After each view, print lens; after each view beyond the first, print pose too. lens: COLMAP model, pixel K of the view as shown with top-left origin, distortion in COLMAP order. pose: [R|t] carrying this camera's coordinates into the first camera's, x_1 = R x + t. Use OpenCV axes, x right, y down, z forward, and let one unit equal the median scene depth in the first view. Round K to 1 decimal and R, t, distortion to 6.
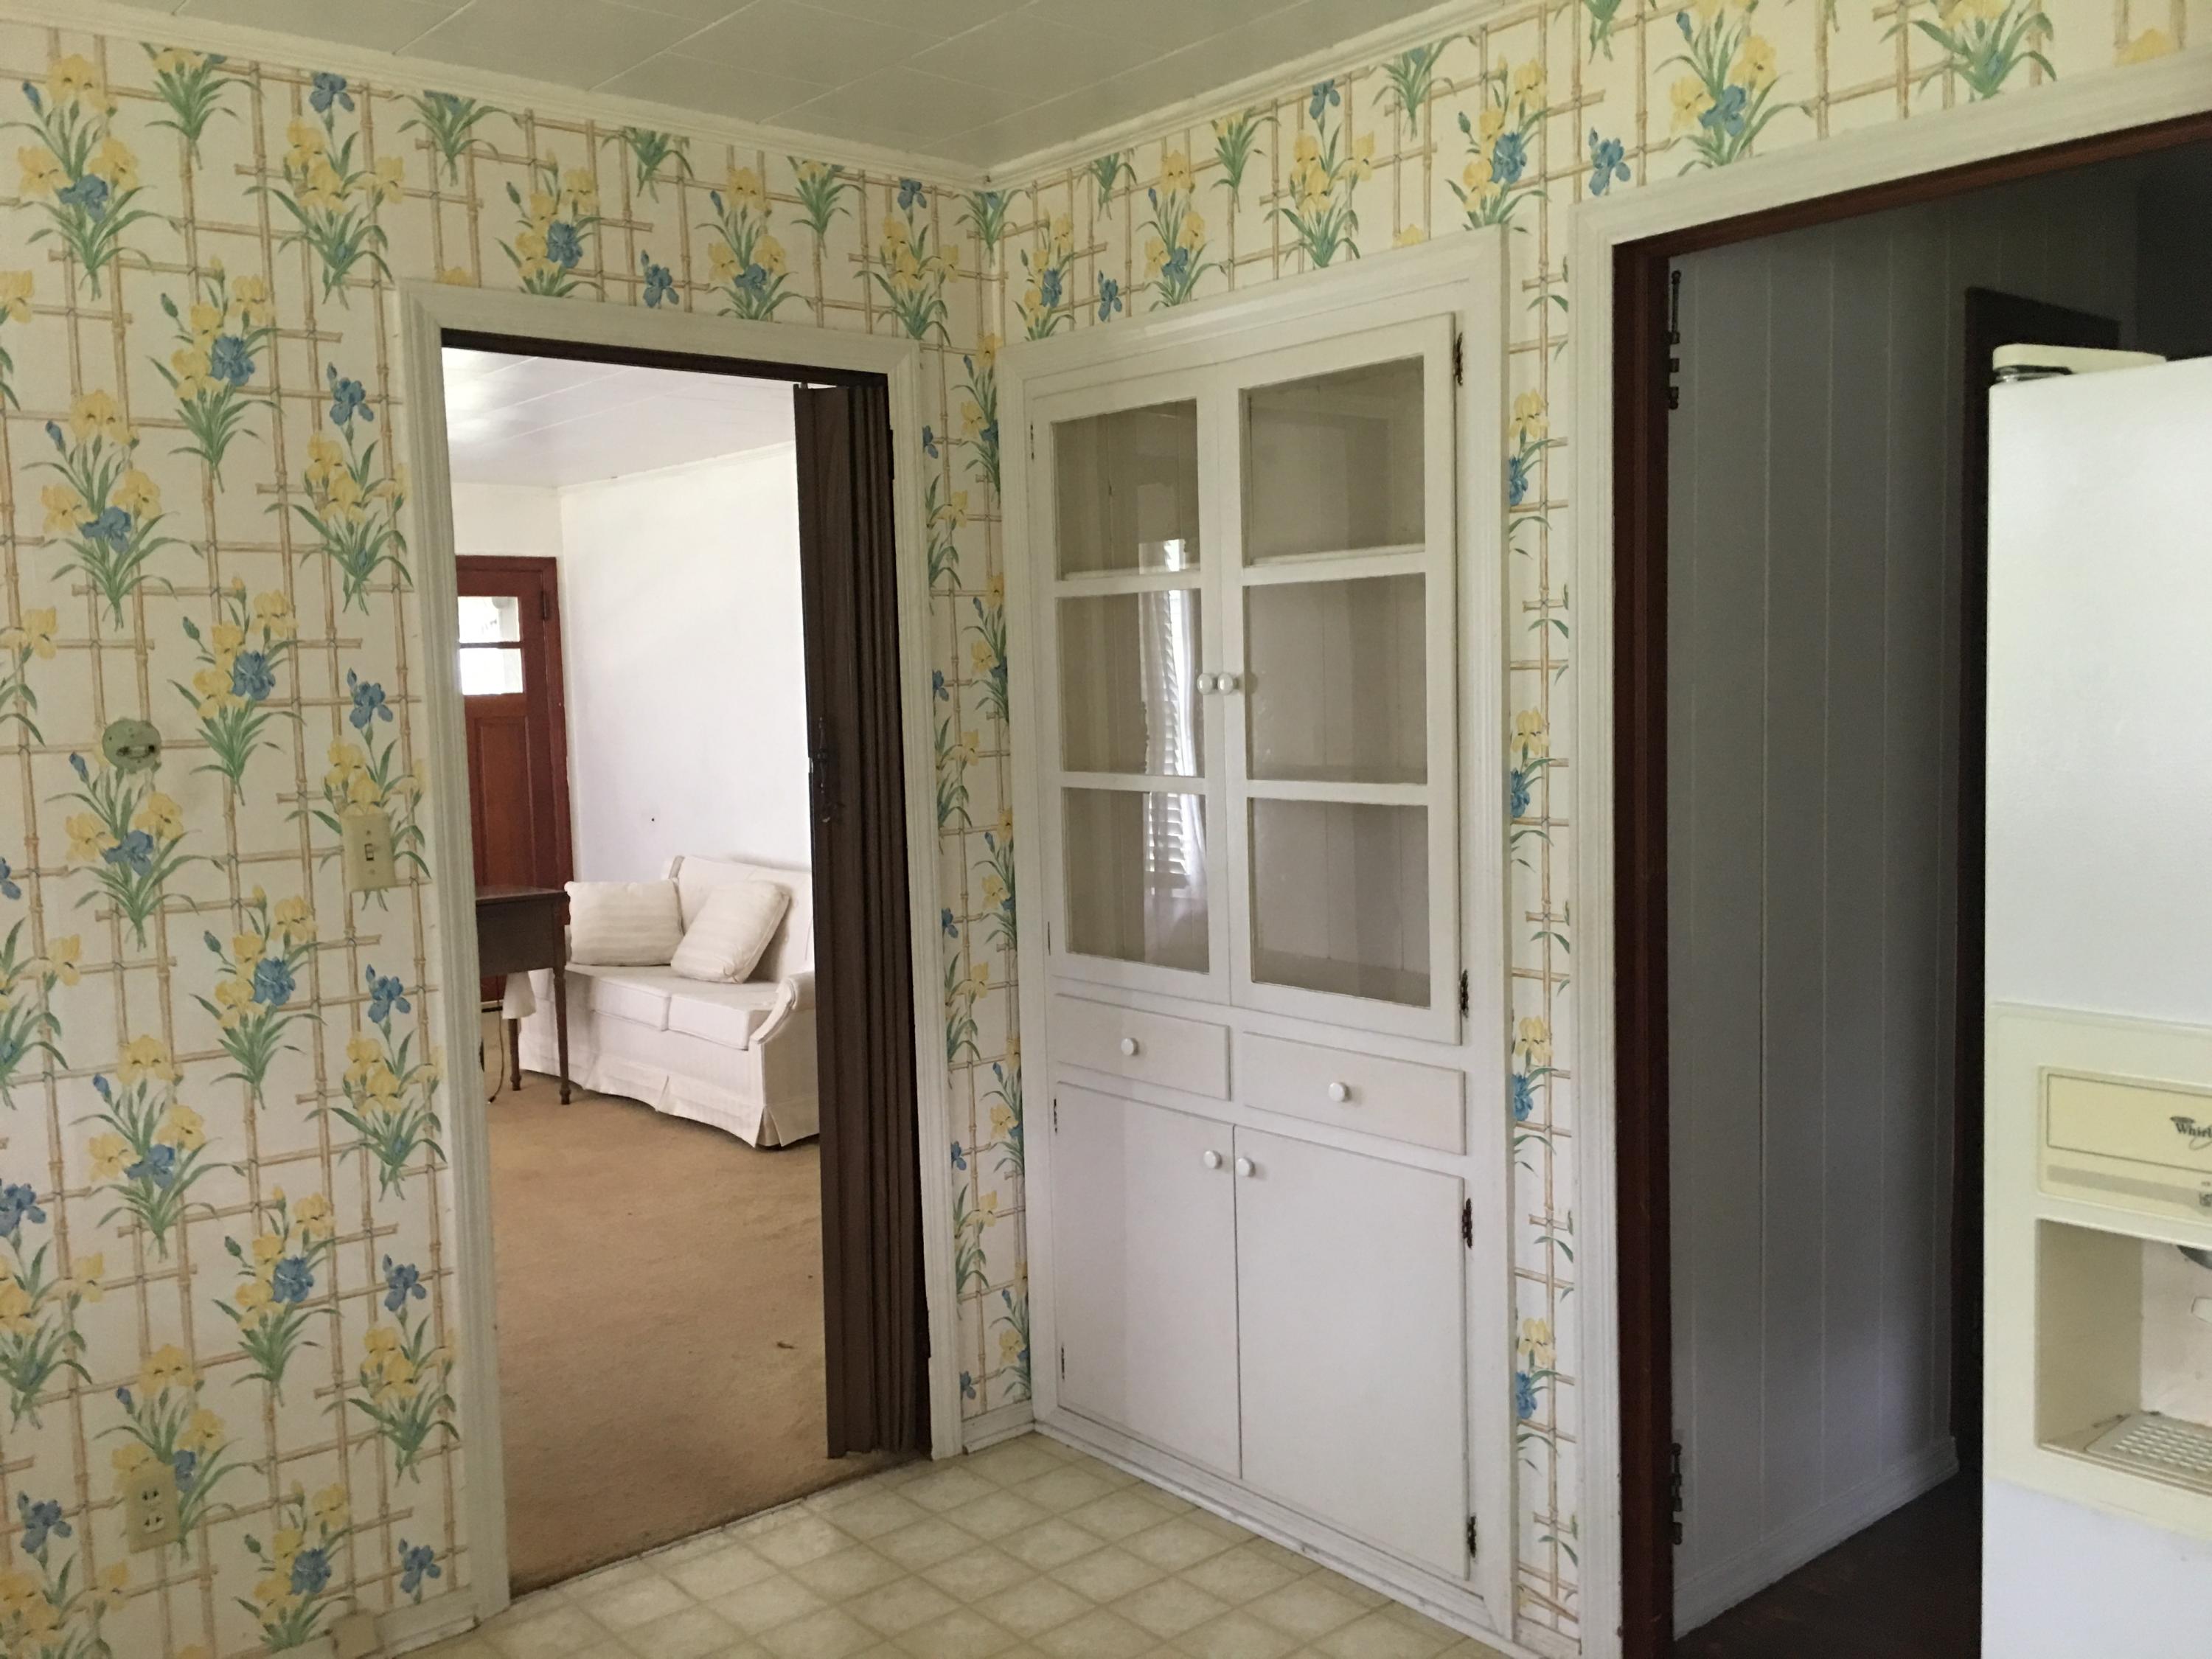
lens RADIAL K [[1882.6, 0, 1104.5], [0, 1882.6, 826.6], [0, 0, 1]] dist [0.056812, -0.095353]
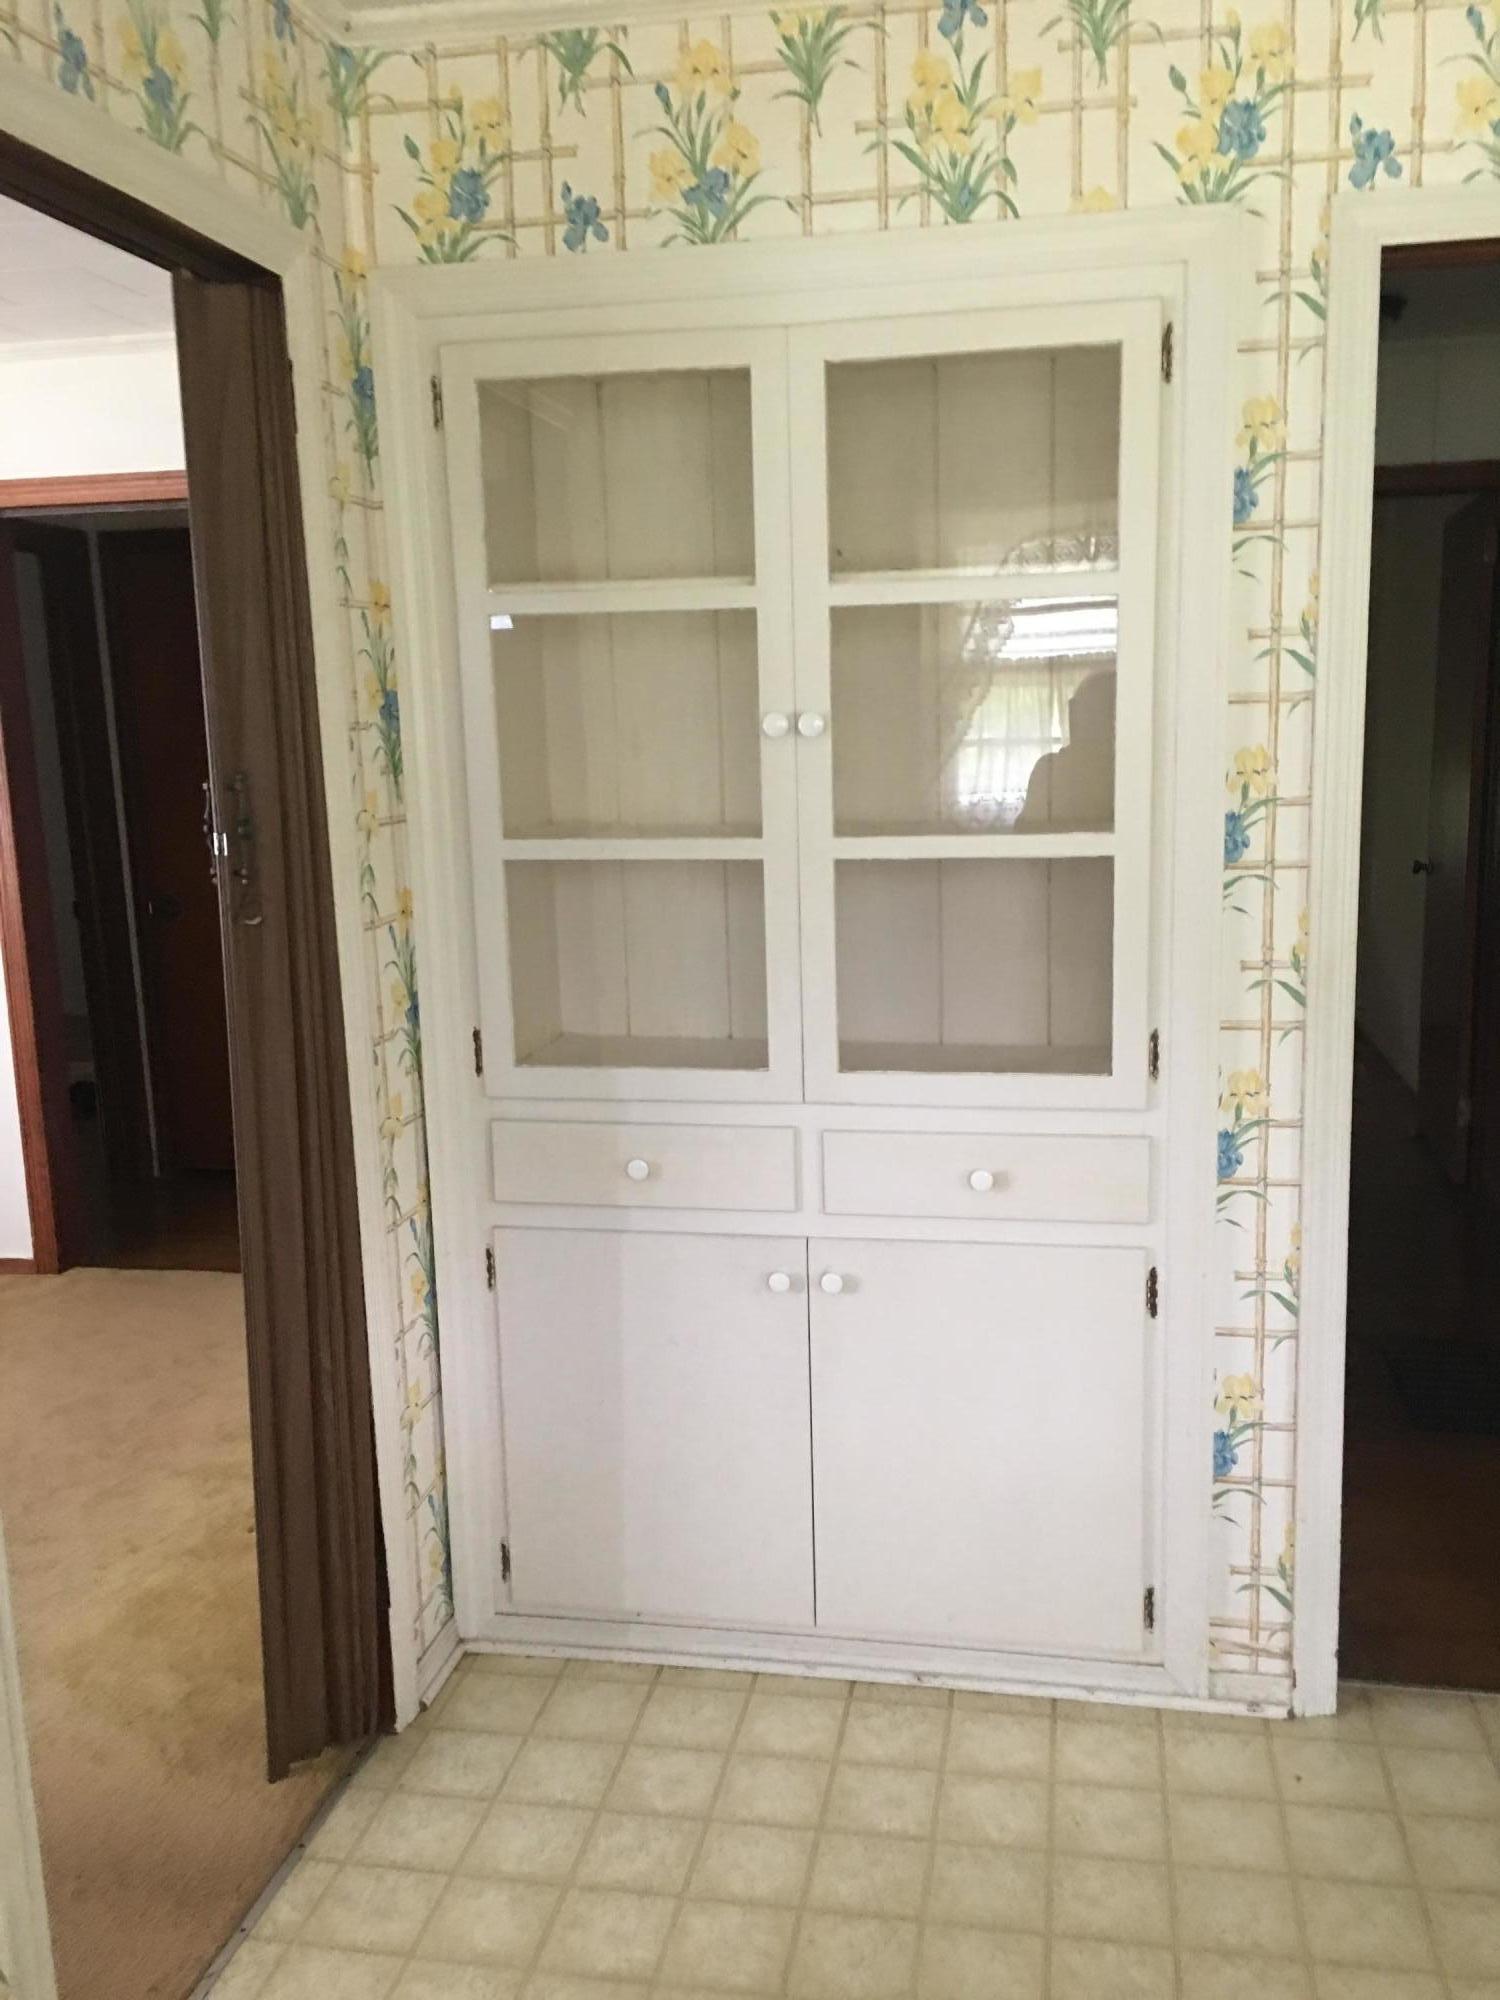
lens RADIAL K [[1702.1, 0, 742.4], [0, 1702.1, 1013.1], [0, 0, 1]] dist [0.056812, -0.095353]
pose [[0.773218, -0.102739, 0.625763, -0.454659], [0.055562, 0.993970, 0.094538, -0.021574], [-0.631702, -0.038329, 0.774263, 0.434718]]
